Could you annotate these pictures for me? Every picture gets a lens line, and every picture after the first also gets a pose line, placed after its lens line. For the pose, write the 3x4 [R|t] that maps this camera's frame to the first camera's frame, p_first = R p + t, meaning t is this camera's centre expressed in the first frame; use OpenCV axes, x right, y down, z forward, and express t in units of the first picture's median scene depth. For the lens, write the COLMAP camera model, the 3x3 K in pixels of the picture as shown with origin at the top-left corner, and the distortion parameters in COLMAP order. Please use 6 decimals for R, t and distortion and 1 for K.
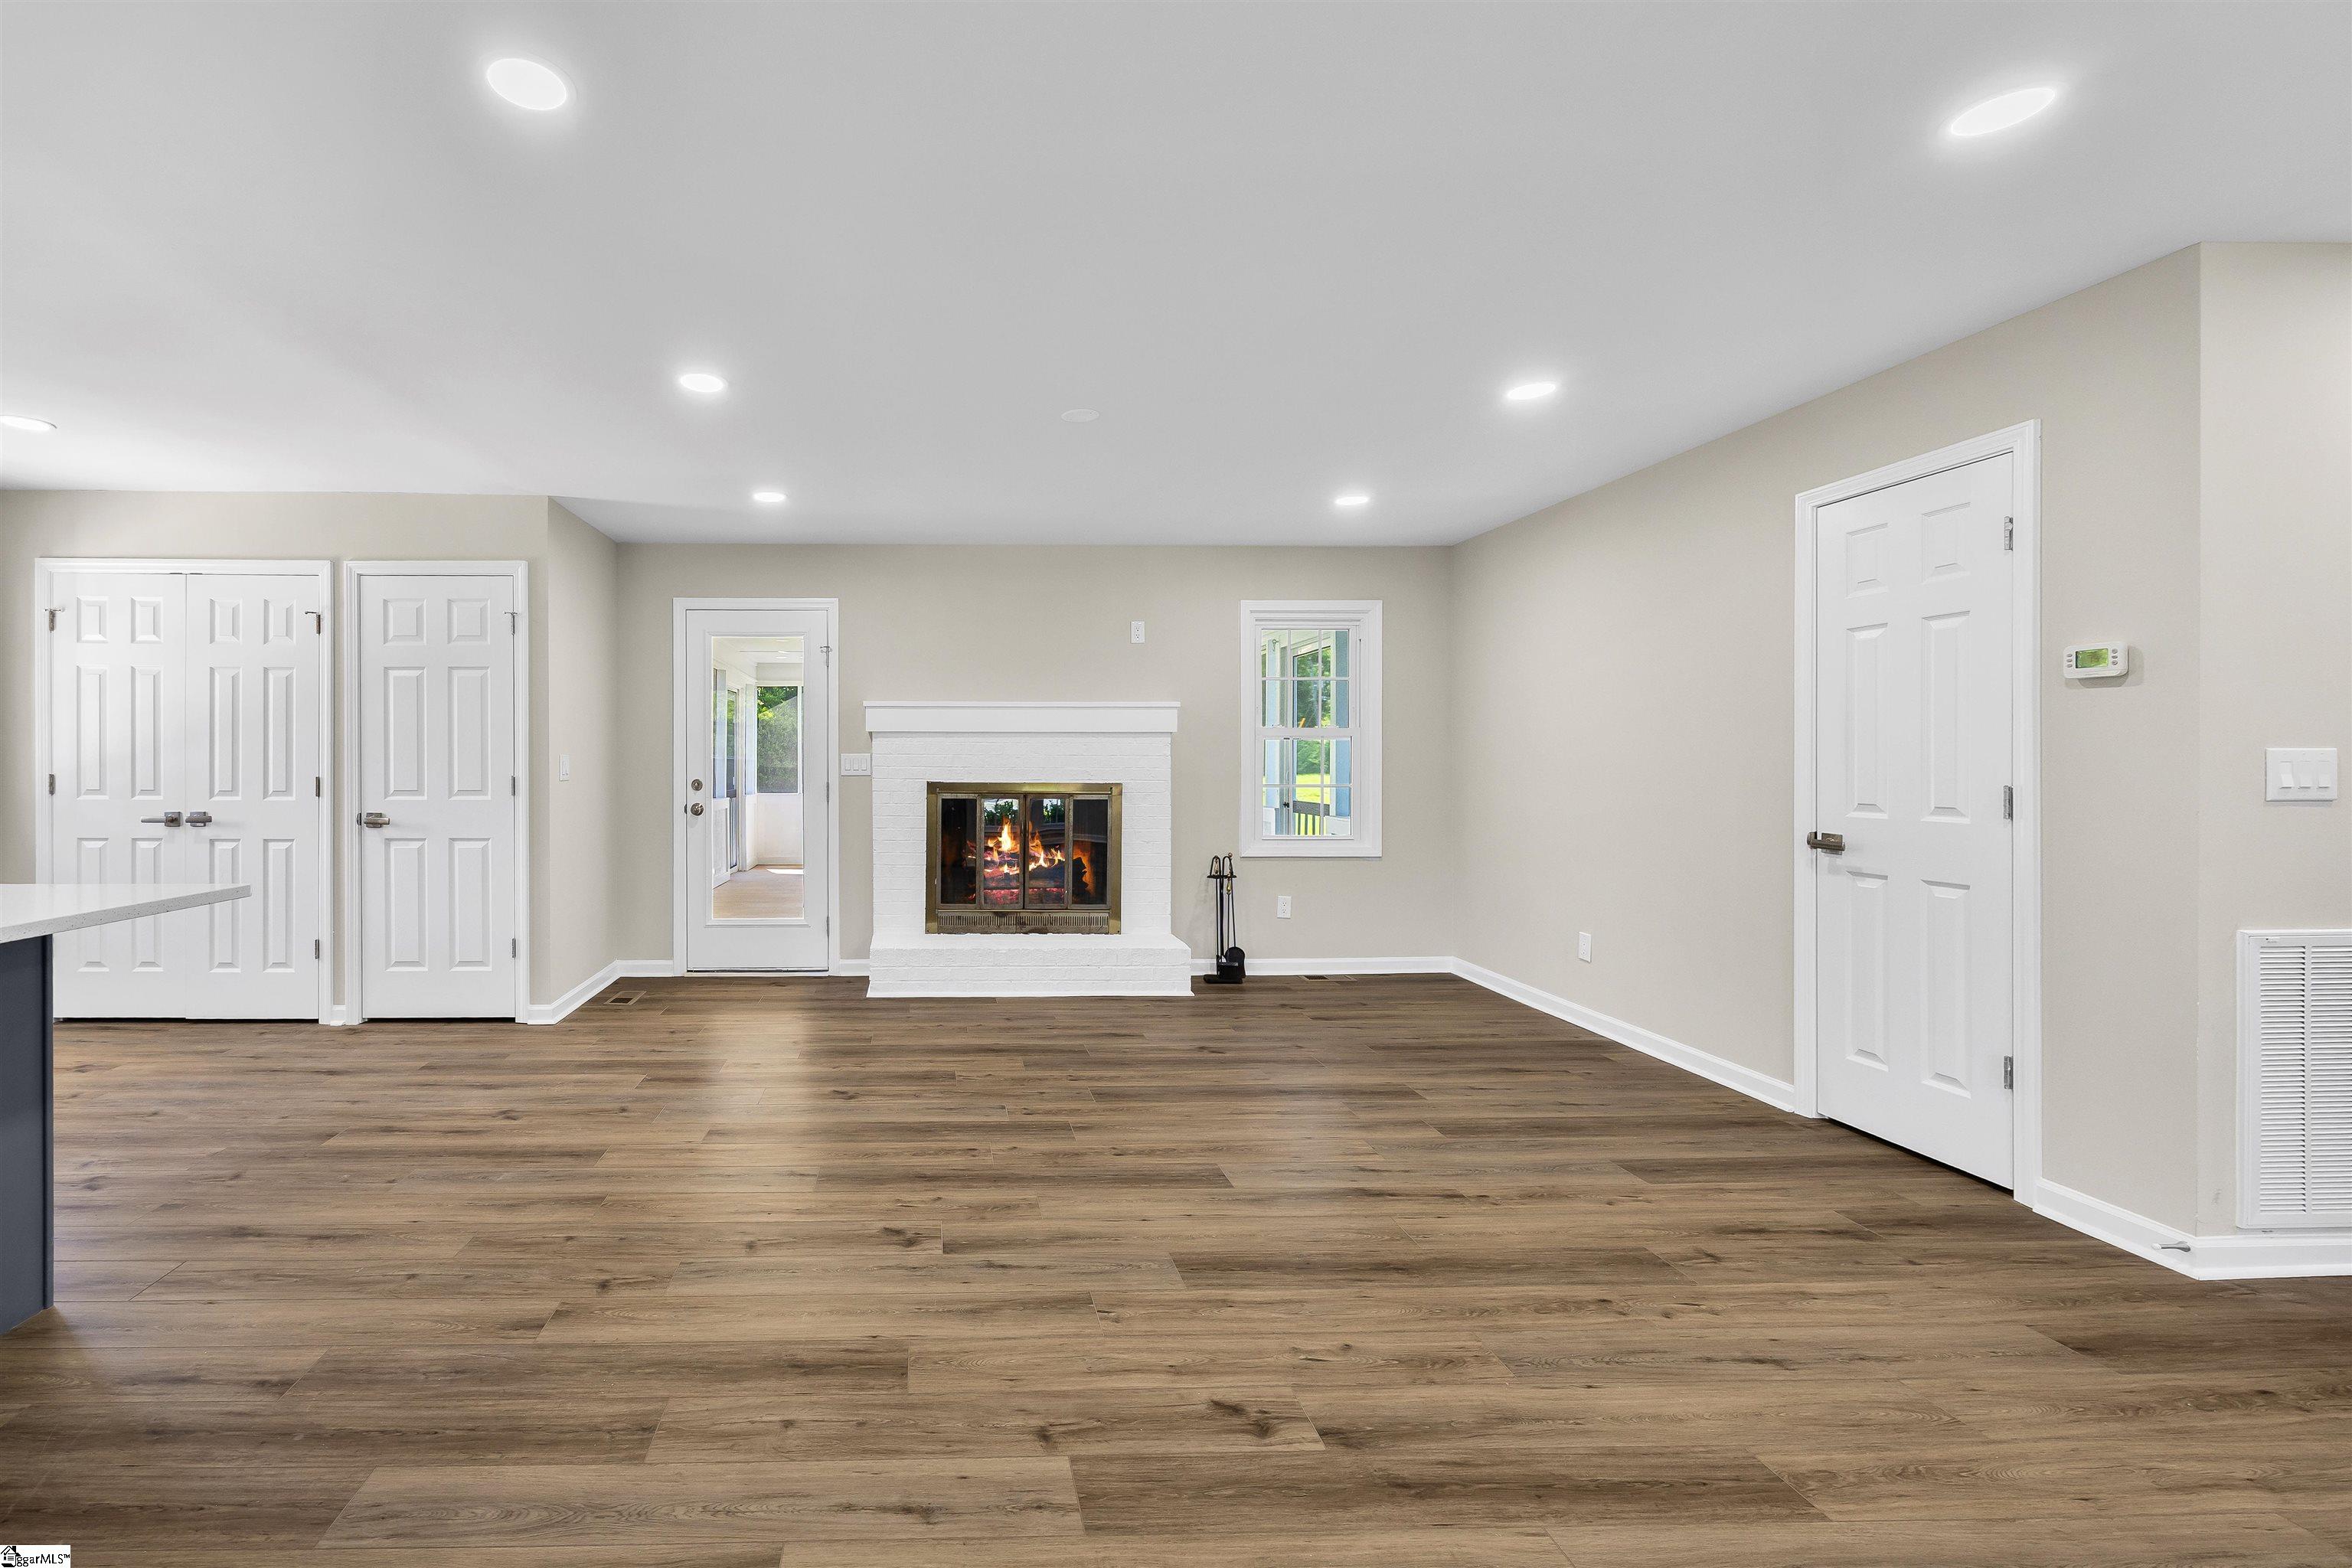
lens RADIAL K [[994.5, 0, 935.1], [0, 994.5, 761.2], [0, 0, 1]] dist [-0.002709, 0.001302]
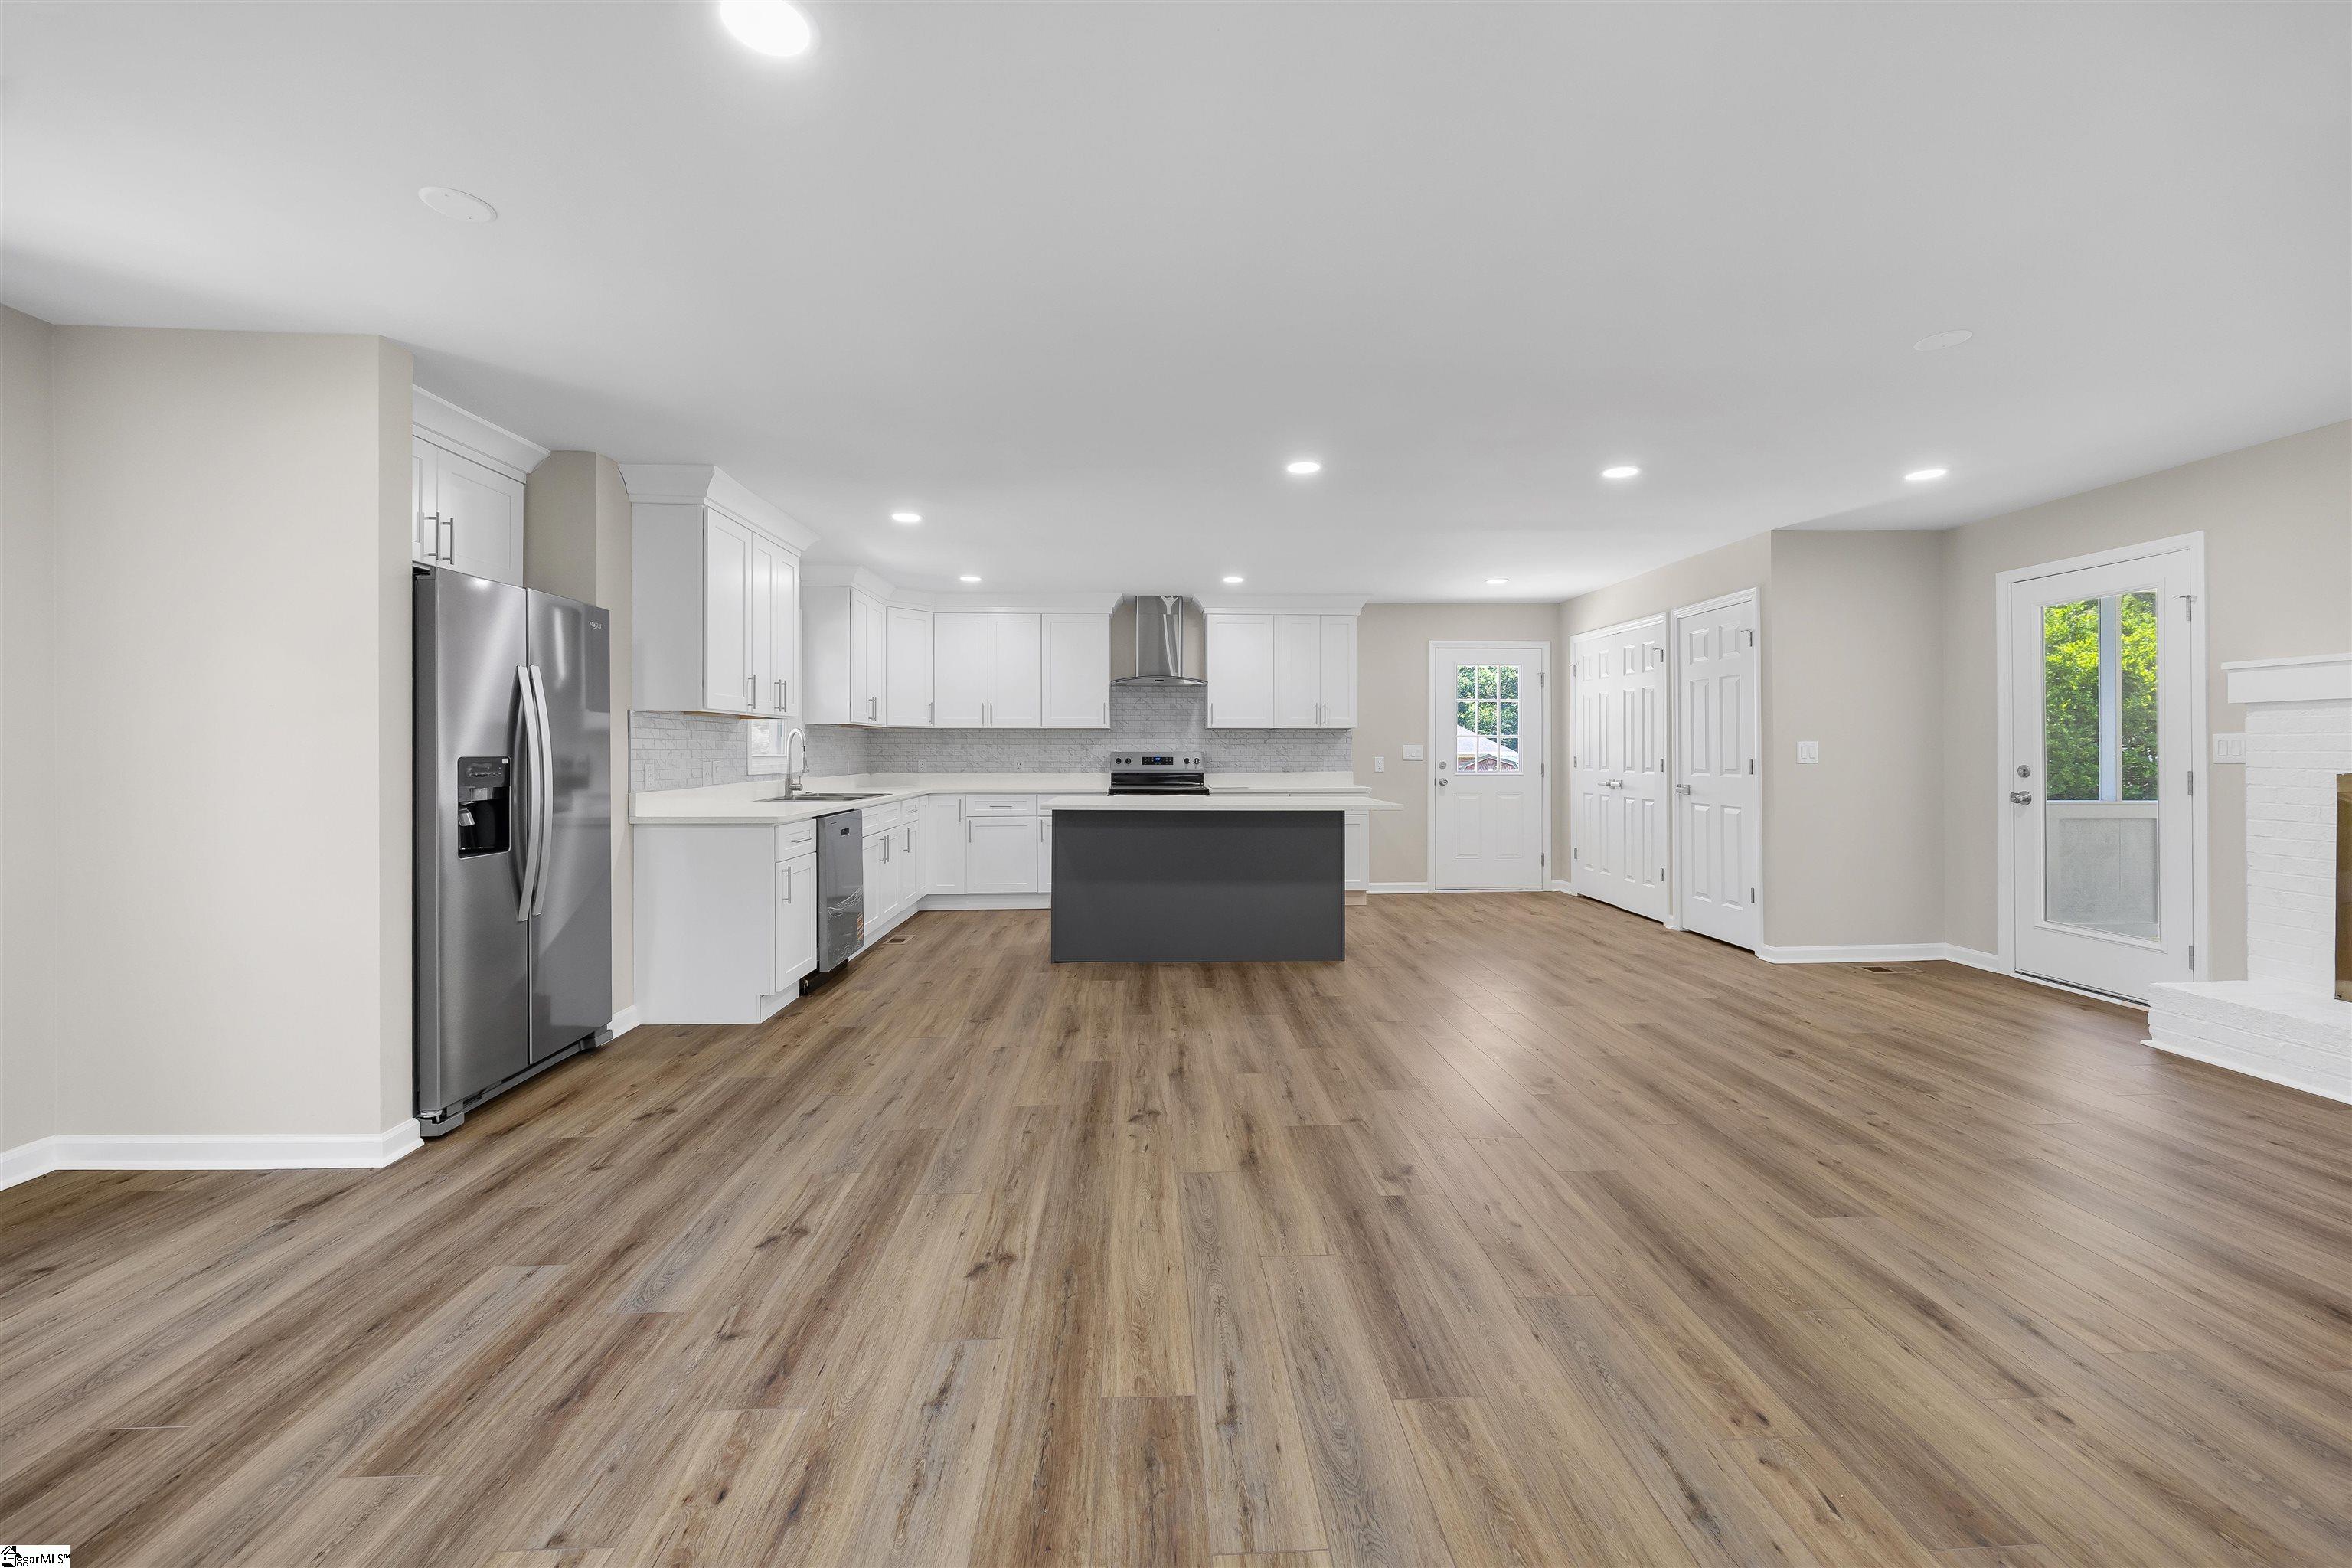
lens RADIAL K [[901.1, 0, 1220.0], [0, 901.1, 755.1], [0, 0, 1]] dist [-0.000125, -0.003143]
pose [[0.056958, 0.003646, -0.998370, 0.684017], [0.003072, 0.999988, 0.003827, 0.003508], [0.998372, -0.003285, 0.056946, 0.262956]]
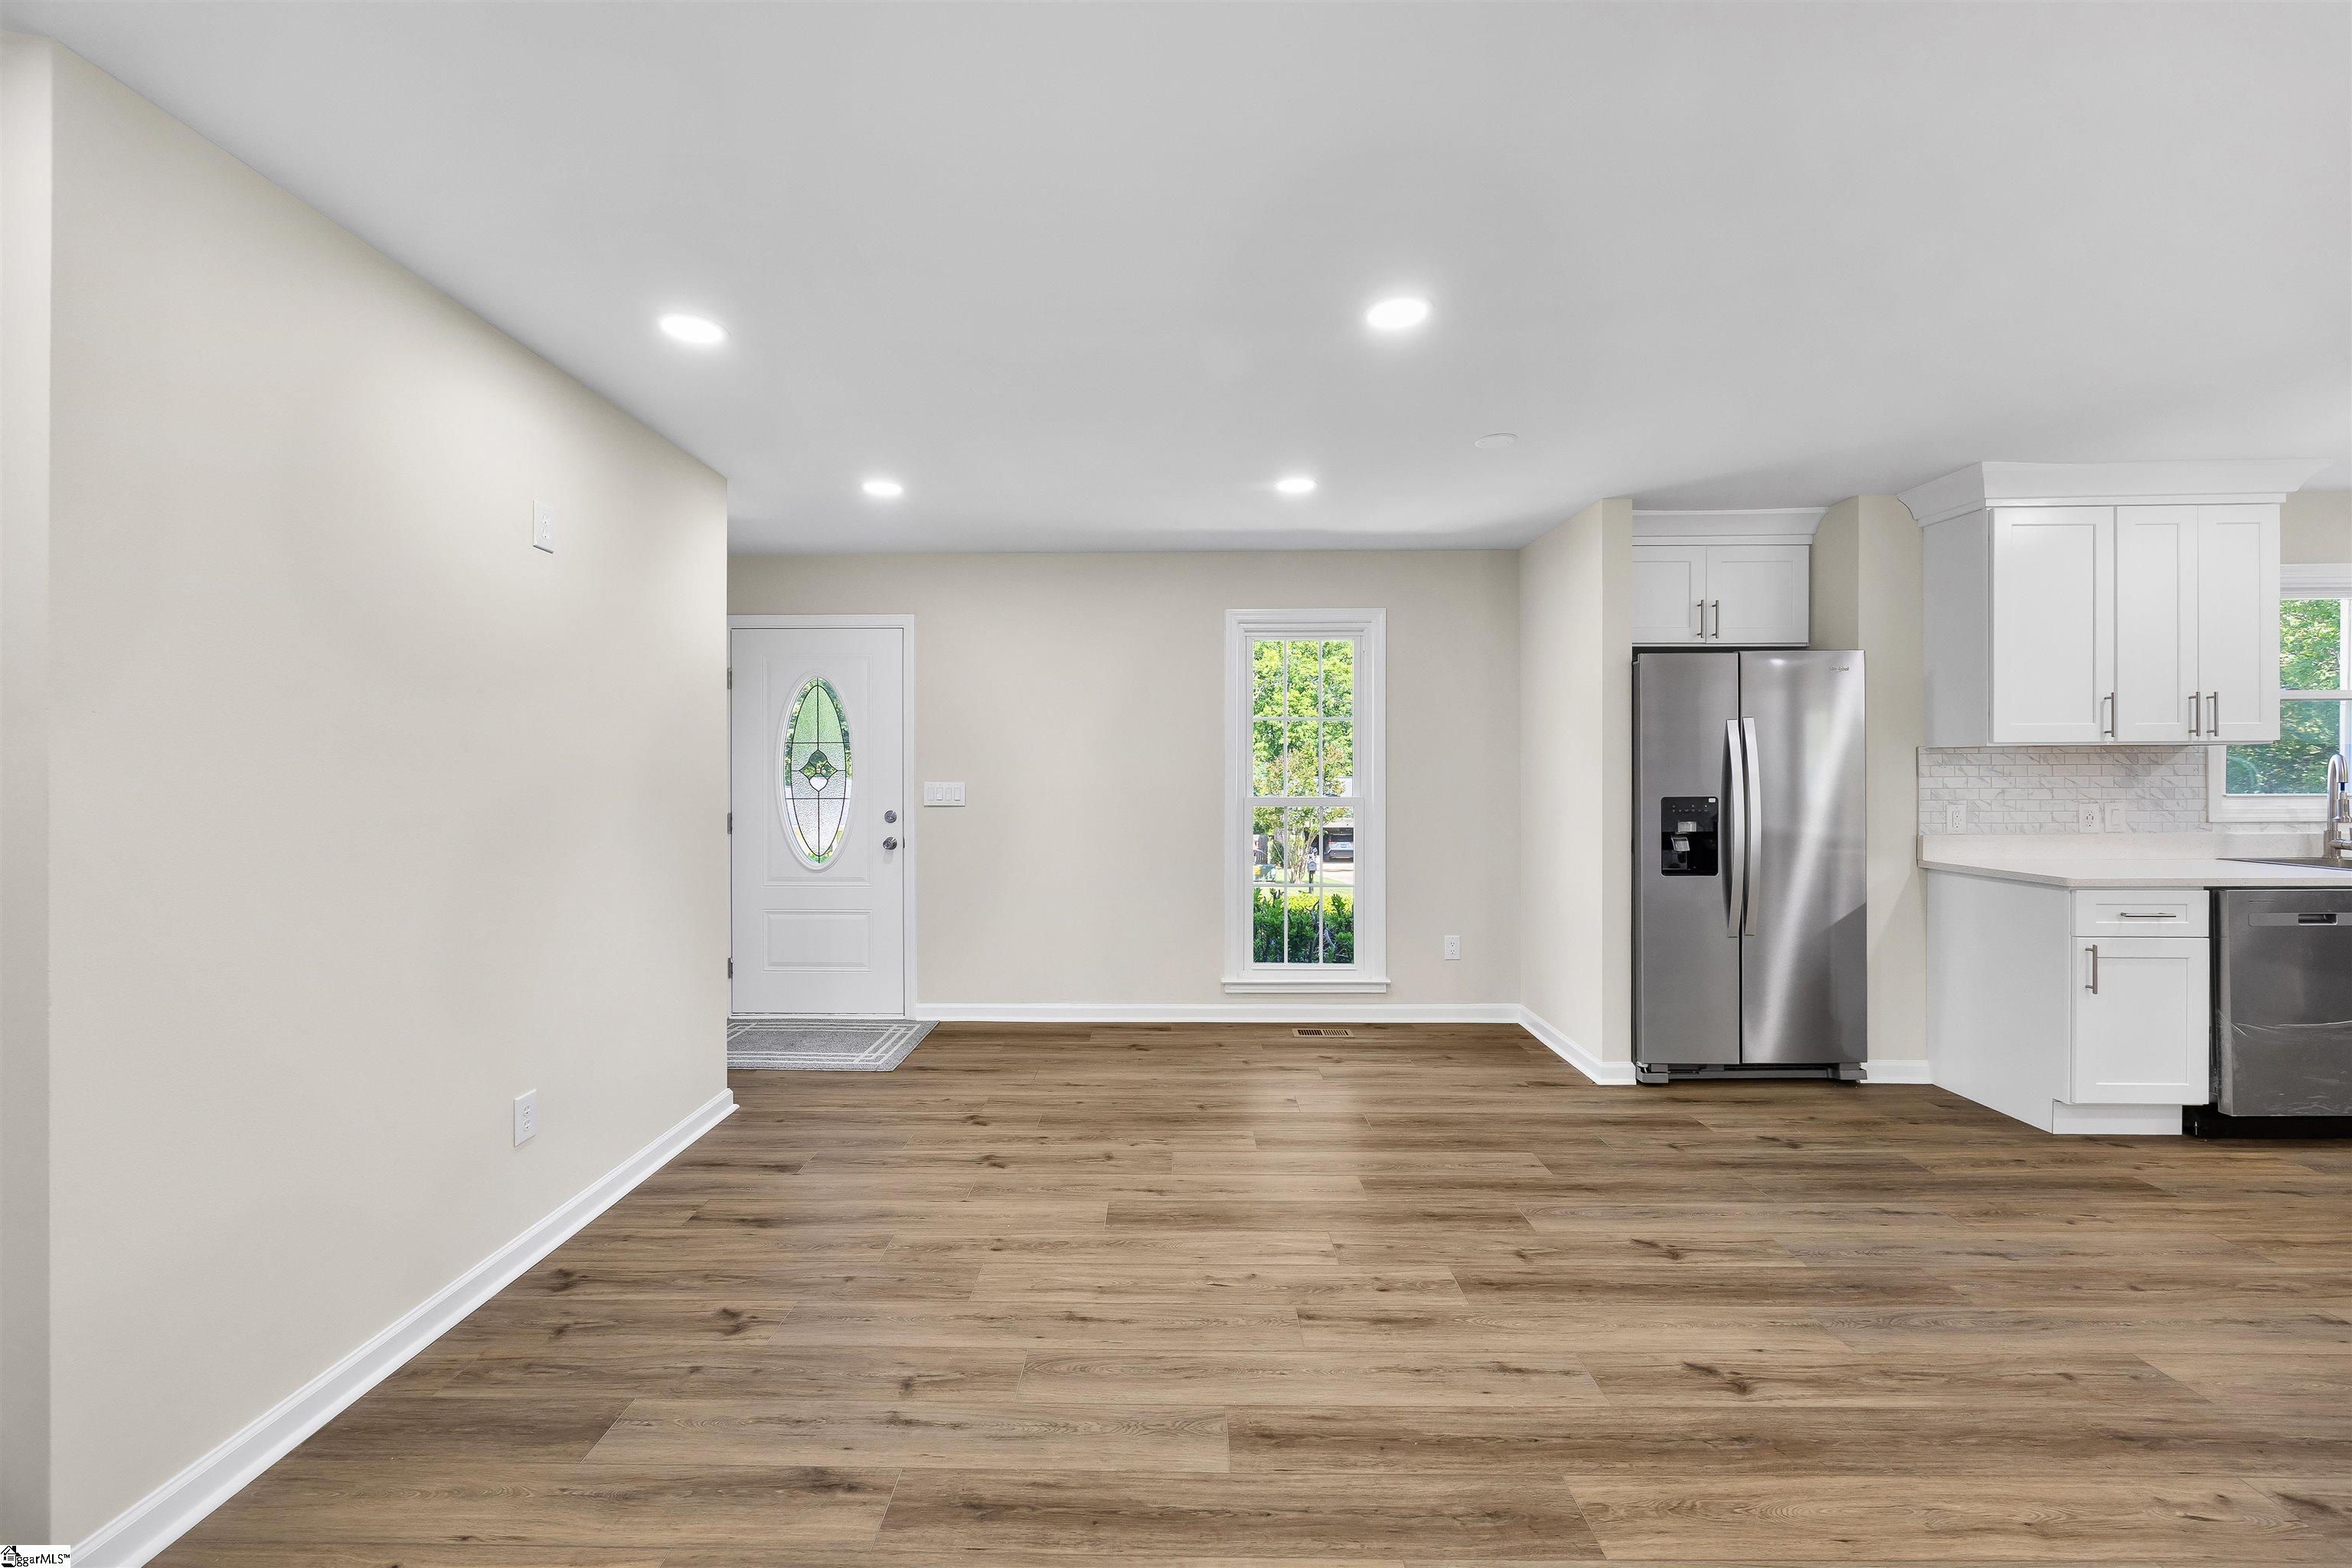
lens RADIAL K [[901.1, 0, 1108.3], [0, 901.1, 784.9], [0, 0, 1]] dist [-0.000125, -0.003143]
pose [[-0.997804, 0.004175, 0.066103, 0.473465], [0.004745, 0.999953, 0.008479, -0.013838], [-0.066064, 0.008774, -0.997777, 0.601571]]
